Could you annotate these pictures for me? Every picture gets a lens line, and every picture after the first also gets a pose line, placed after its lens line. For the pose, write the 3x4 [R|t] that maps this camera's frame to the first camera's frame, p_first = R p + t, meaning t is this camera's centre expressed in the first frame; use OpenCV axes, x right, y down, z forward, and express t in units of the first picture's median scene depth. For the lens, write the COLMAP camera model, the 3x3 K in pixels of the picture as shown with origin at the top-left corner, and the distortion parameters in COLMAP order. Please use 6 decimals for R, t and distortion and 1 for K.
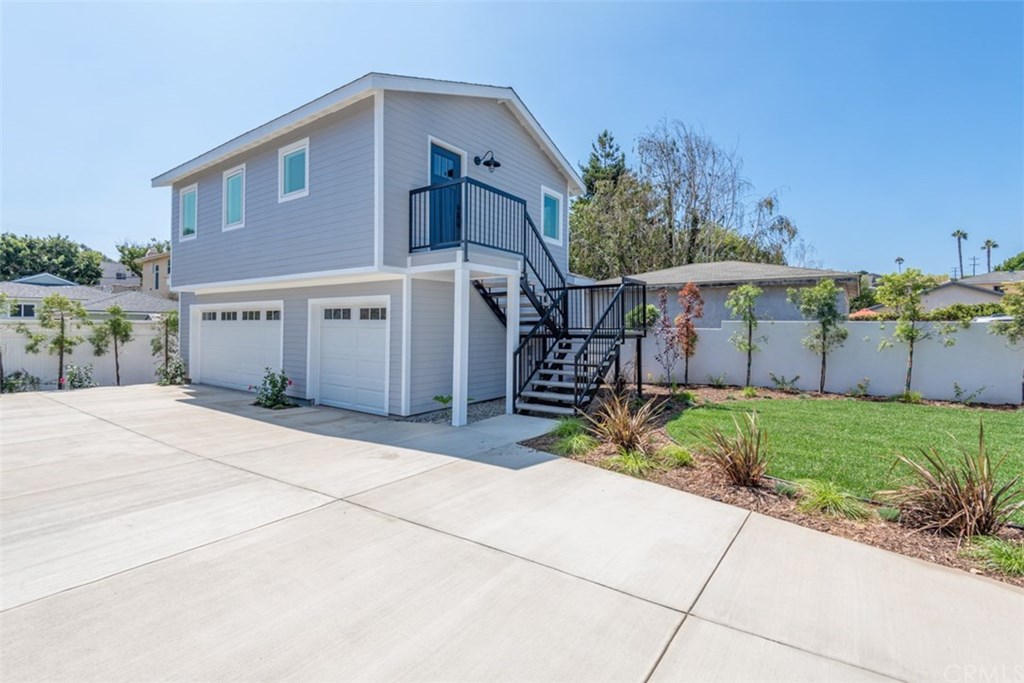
lens RADIAL K [[469.9, 0, 507.7], [0, 469.9, 338.0], [0, 0, 1]] dist [-0.034836, -0.000359]
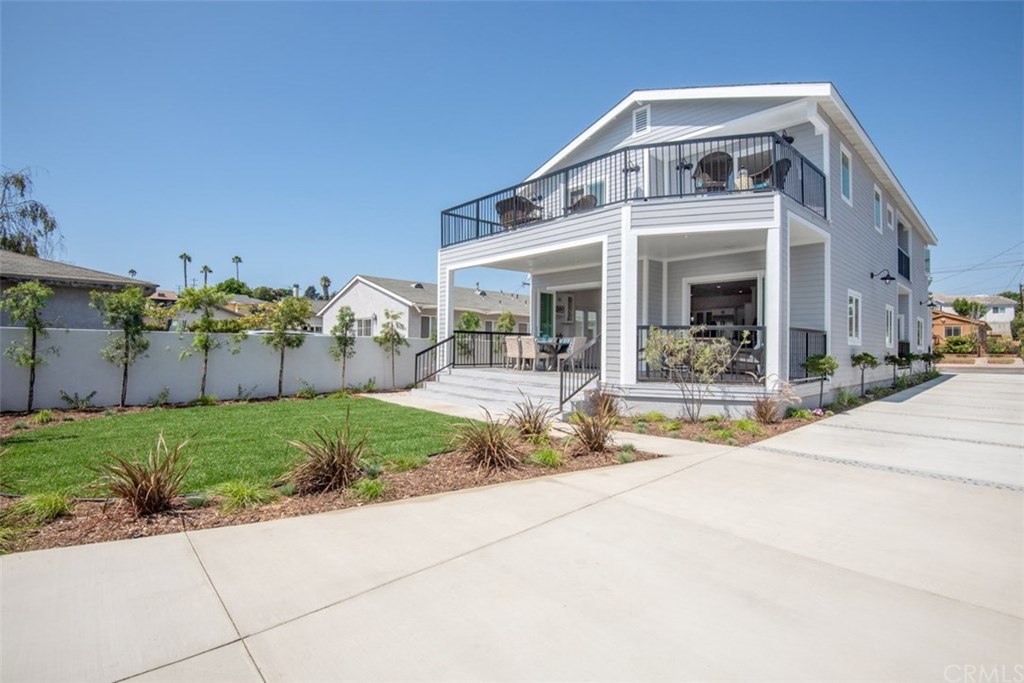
lens RADIAL K [[469.9, 0, 507.7], [0, 469.9, 338.0], [0, 0, 1]] dist [-0.034836, -0.000359]
pose [[0.175278, 0.011159, 0.984456, -0.242351], [0.011292, 0.999847, -0.013344, 0.000889], [-0.984454, 0.013455, 0.175125, 0.162516]]
